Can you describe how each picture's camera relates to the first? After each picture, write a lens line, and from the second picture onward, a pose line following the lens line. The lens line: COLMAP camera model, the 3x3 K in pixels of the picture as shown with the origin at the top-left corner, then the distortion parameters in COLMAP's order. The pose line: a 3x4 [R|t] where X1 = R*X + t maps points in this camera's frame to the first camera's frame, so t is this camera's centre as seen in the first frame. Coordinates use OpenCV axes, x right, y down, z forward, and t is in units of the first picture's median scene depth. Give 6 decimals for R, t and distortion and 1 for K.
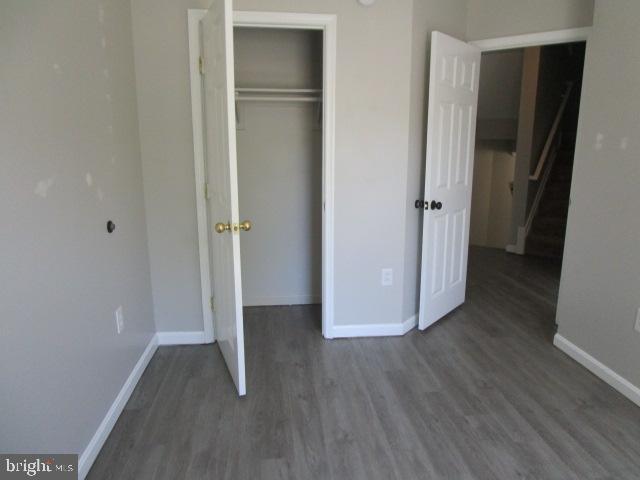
lens RADIAL K [[450.5, 0, 323.4], [0, 450.5, 238.1], [0, 0, 1]] dist [-0.055504, 0.036919]
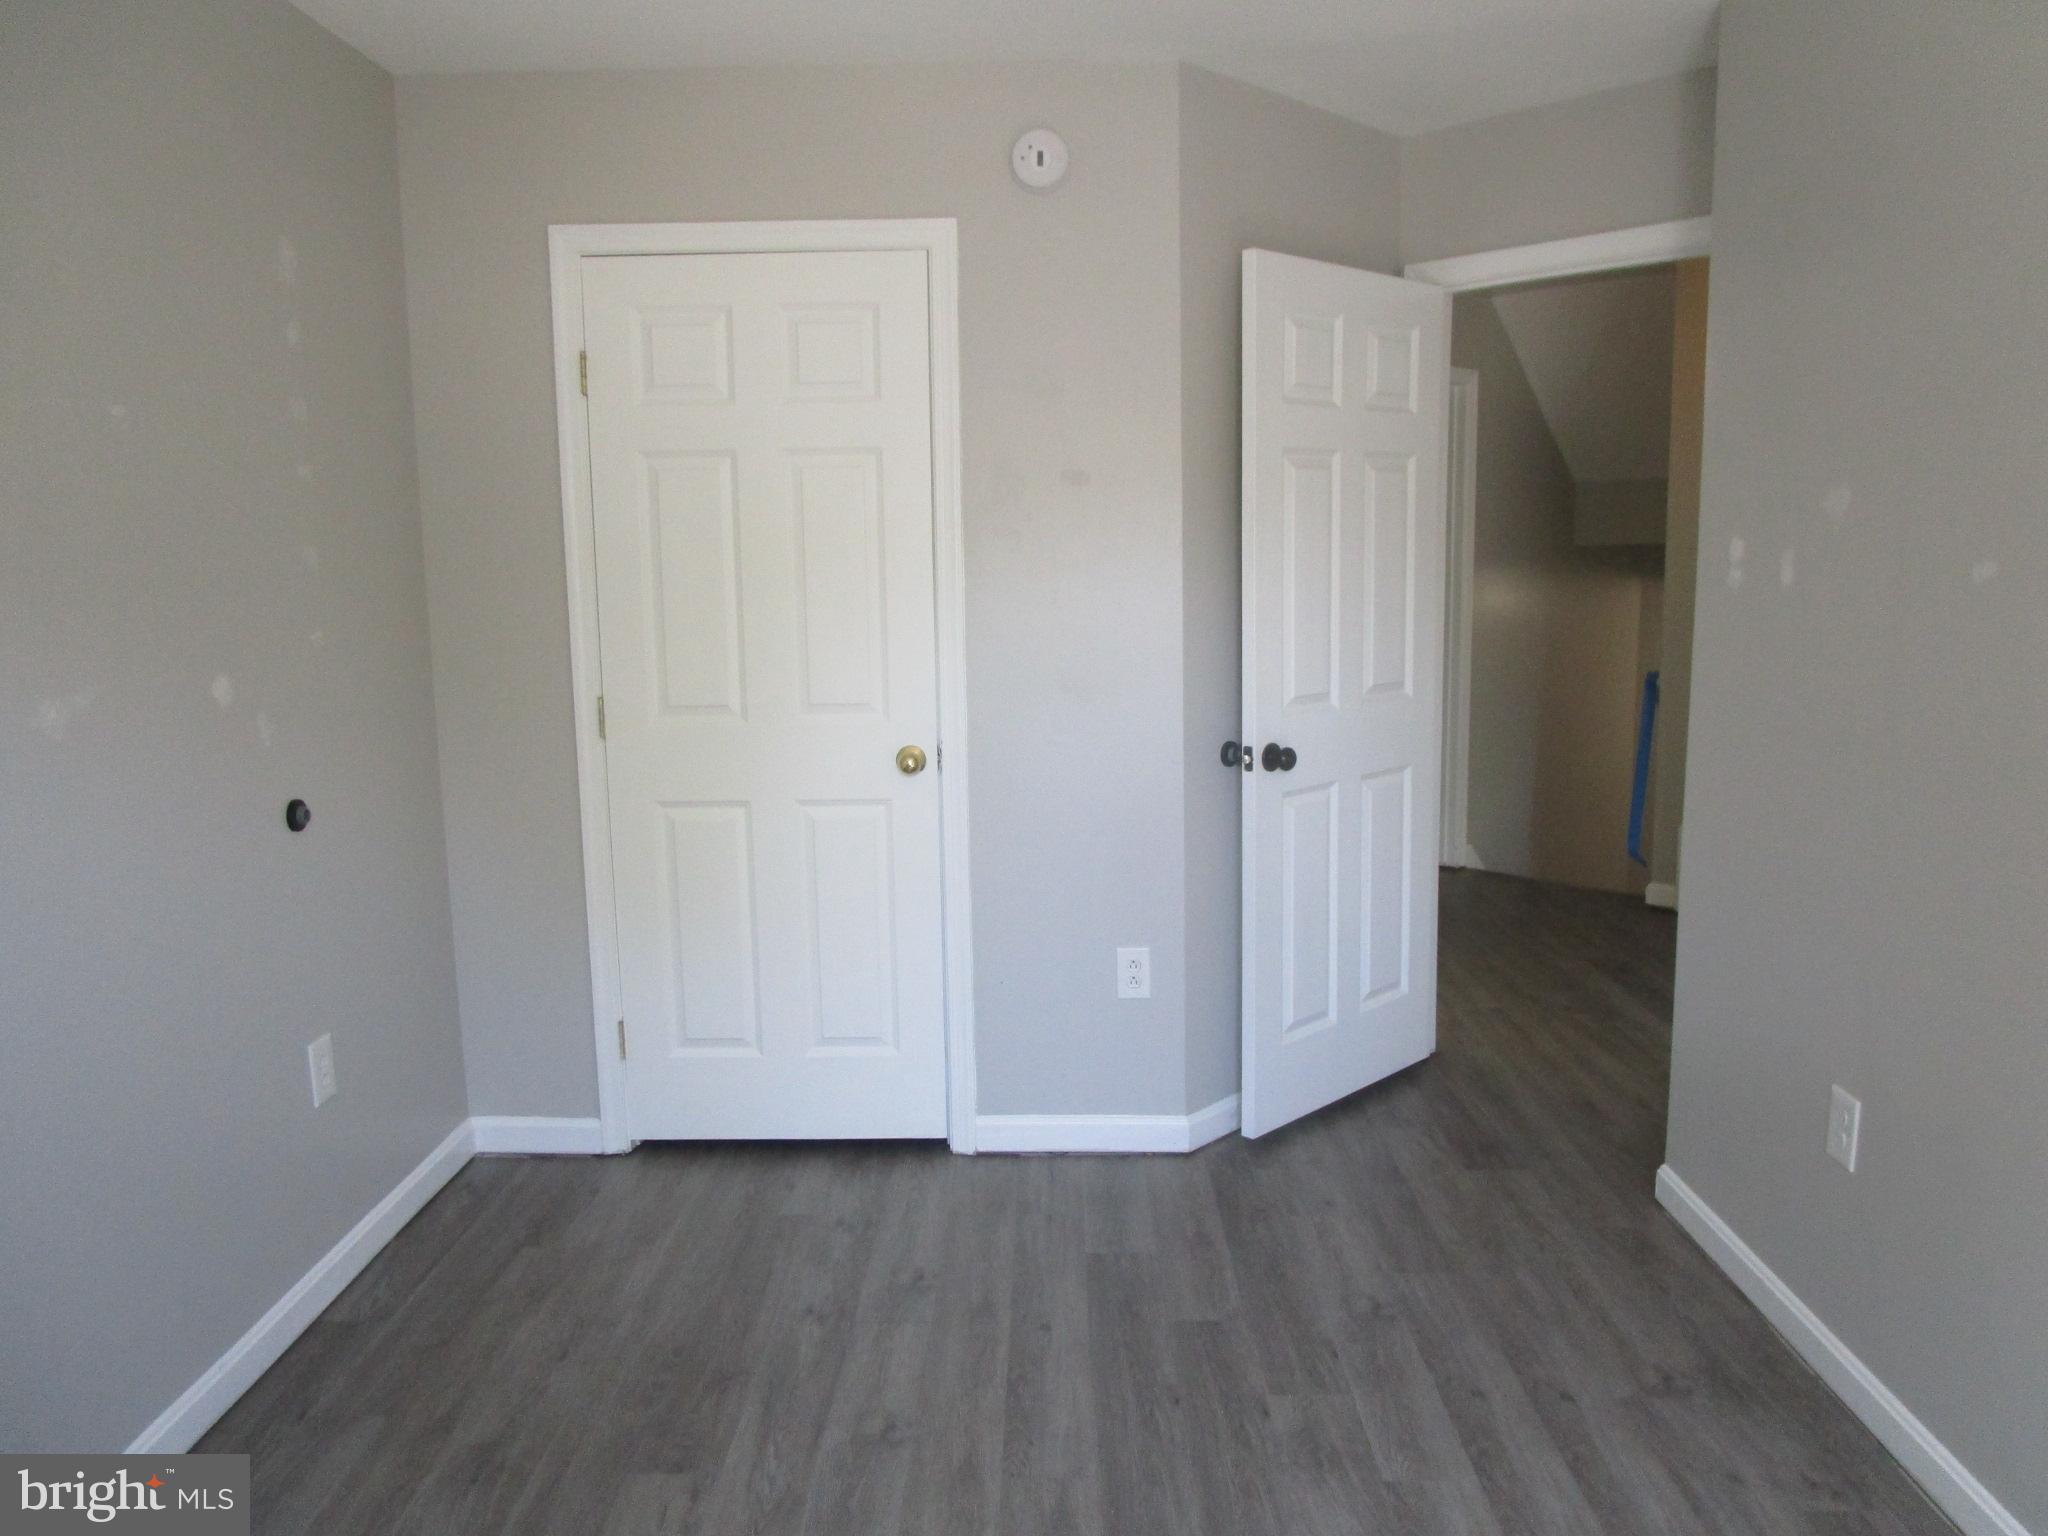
lens RADIAL K [[1441.5, 0, 1034.8], [0, 1441.5, 761.9], [0, 0, 1]] dist [-0.055504, 0.036919]
pose [[0.991542, 0.001668, -0.129773, 0.227163], [-0.010290, 0.997780, -0.065798, 0.001627], [0.129375, 0.066577, 0.989358, -0.080616]]
